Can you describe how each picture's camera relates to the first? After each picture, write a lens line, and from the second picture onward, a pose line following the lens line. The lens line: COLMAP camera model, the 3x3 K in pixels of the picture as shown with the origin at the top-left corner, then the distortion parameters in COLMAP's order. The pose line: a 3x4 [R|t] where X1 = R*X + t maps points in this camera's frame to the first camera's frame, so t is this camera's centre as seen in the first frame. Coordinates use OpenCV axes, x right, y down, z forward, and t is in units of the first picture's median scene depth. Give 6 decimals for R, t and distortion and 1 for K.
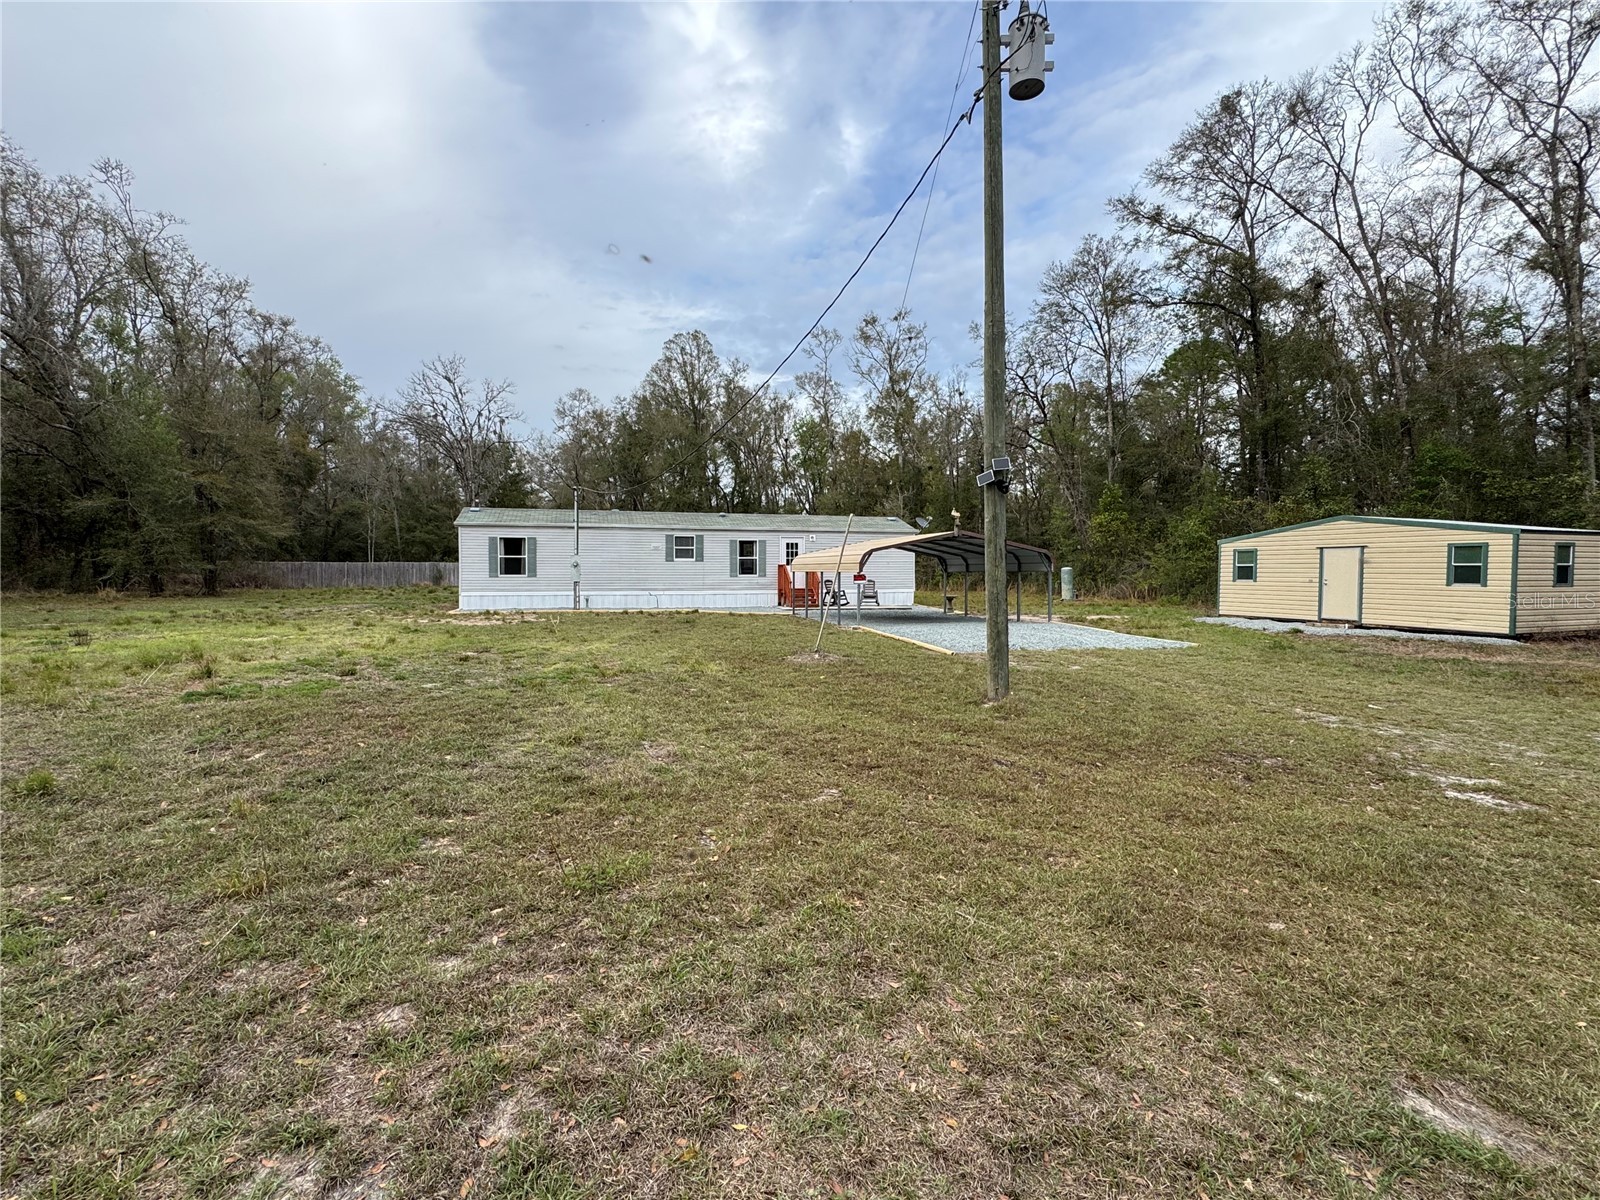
lens RADIAL K [[731.6, 0, 800.0], [0, 731.6, 600.0], [0, 0, 1]] dist [-0.001906, 0.000059]
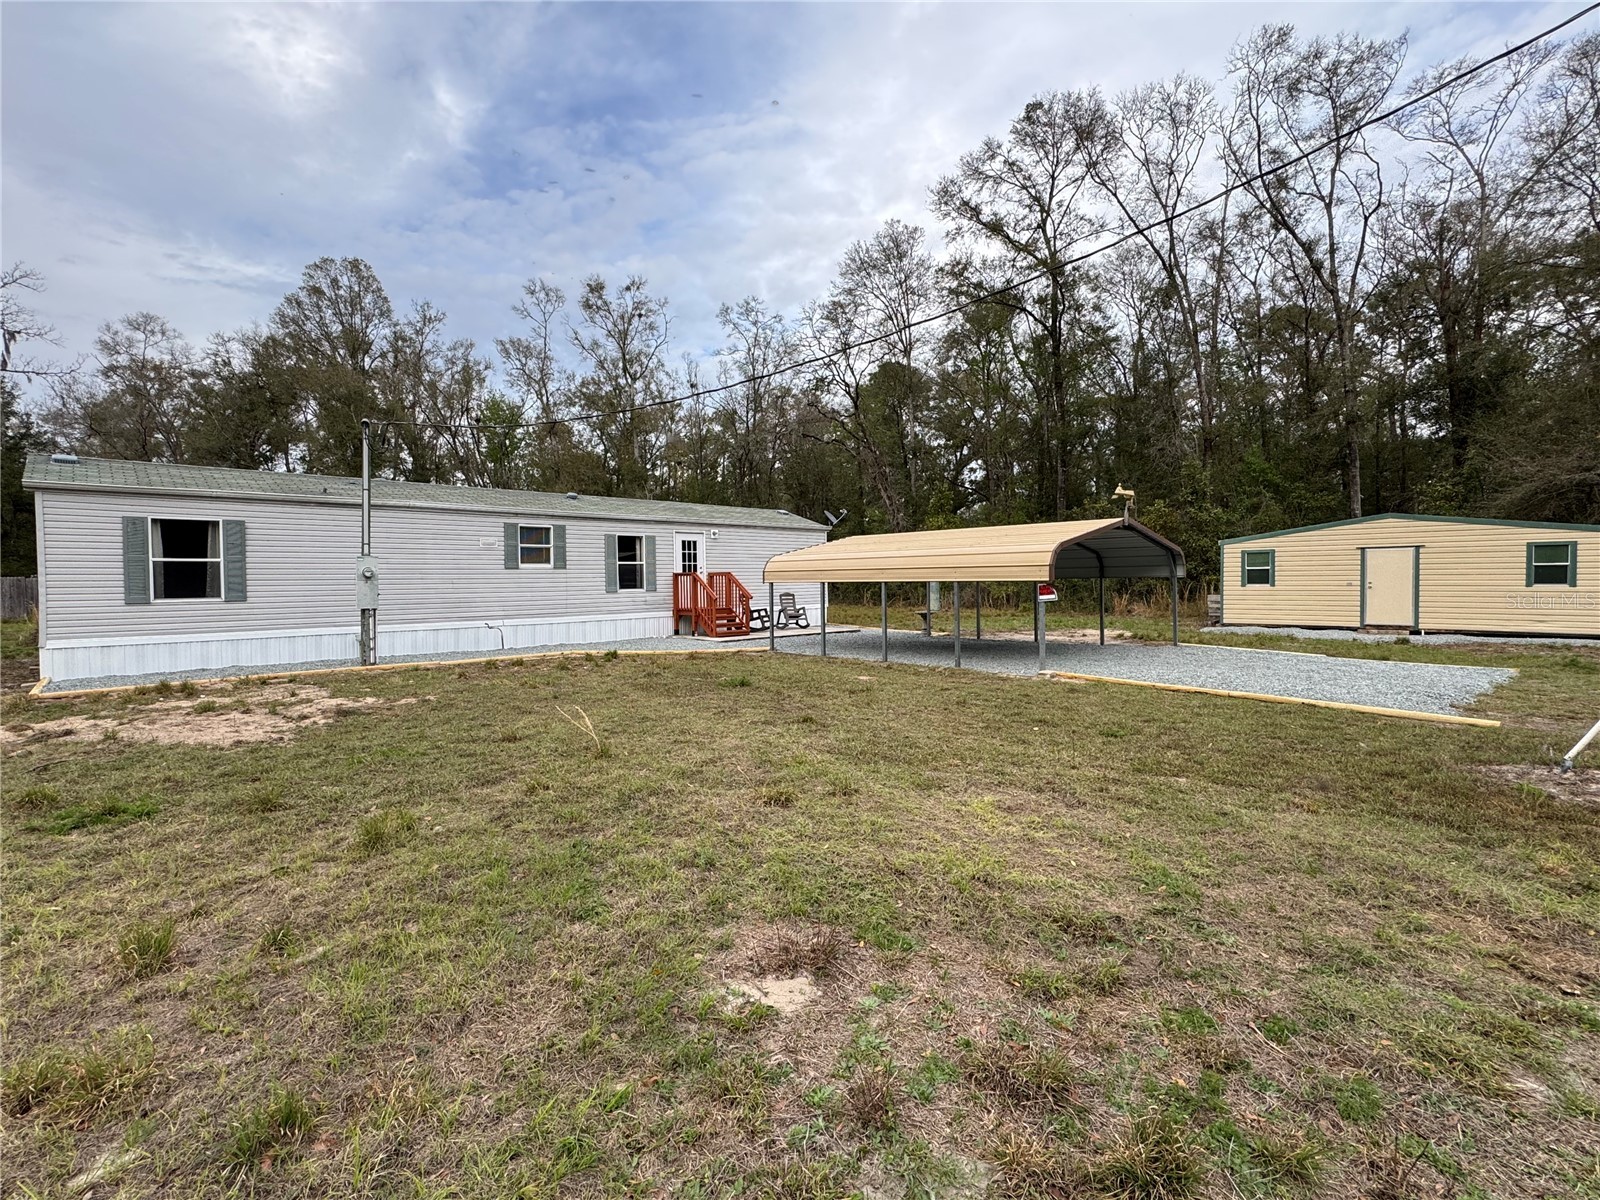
lens RADIAL K [[731.6, 0, 800.0], [0, 731.6, 600.0], [0, 0, 1]] dist [-0.001906, 0.000059]
pose [[0.882517, -0.025509, 0.469588, -0.249012], [0.032422, 0.999452, -0.006639, -0.016193], [-0.469161, 0.021084, 0.882861, 0.370382]]
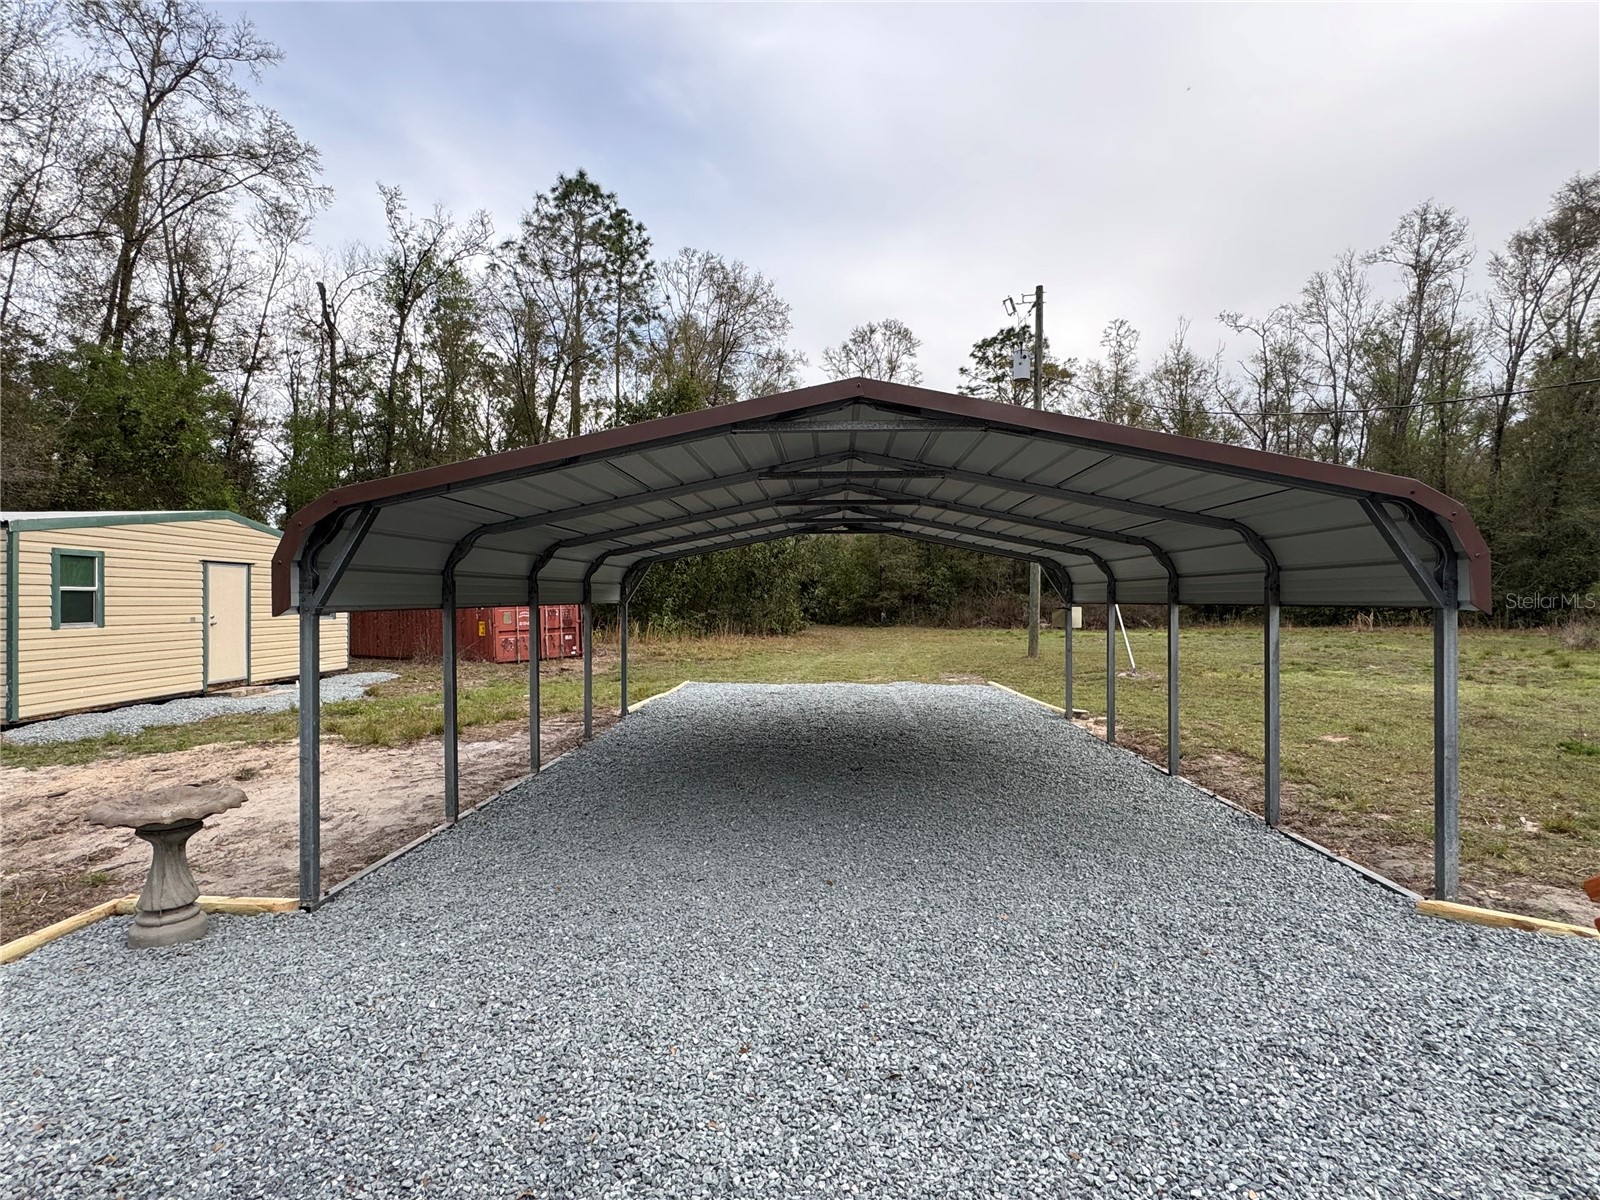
lens RADIAL K [[797.2, 0, 800.0], [0, 797.2, 600.0], [0, 0, 1]] dist [-0.004028, -0.002165]
pose [[-0.950331, -0.001278, 0.311239, 0.056845], [0.011552, 0.999158, 0.039378, -0.042805], [-0.311027, 0.041017, -0.949516, 1.031914]]
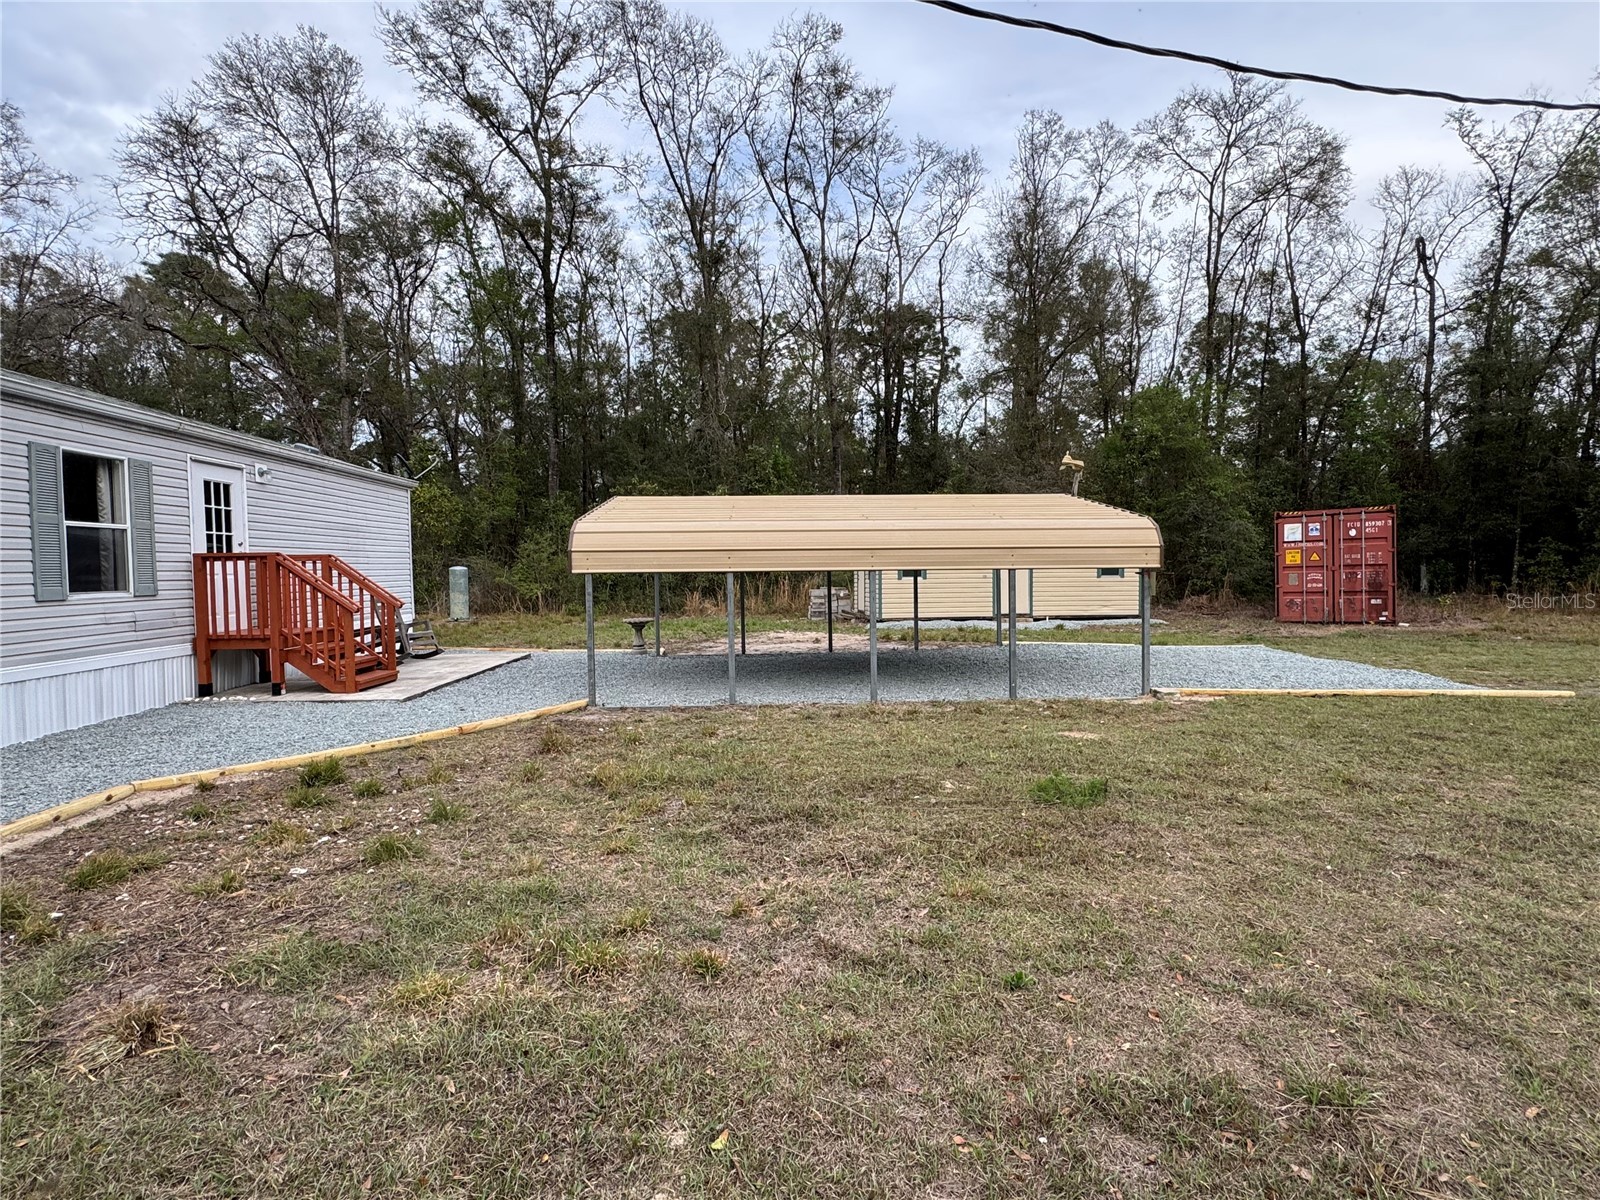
lens RADIAL K [[803.1, 0, 800.0], [0, 803.1, 600.0], [0, 0, 1]] dist [-0.003020, 0.000178]
pose [[0.227211, -0.041292, 0.972970, -0.291422], [0.049988, 0.998278, 0.030692, -0.028815], [-0.972562, 0.041663, 0.228884, 0.720135]]
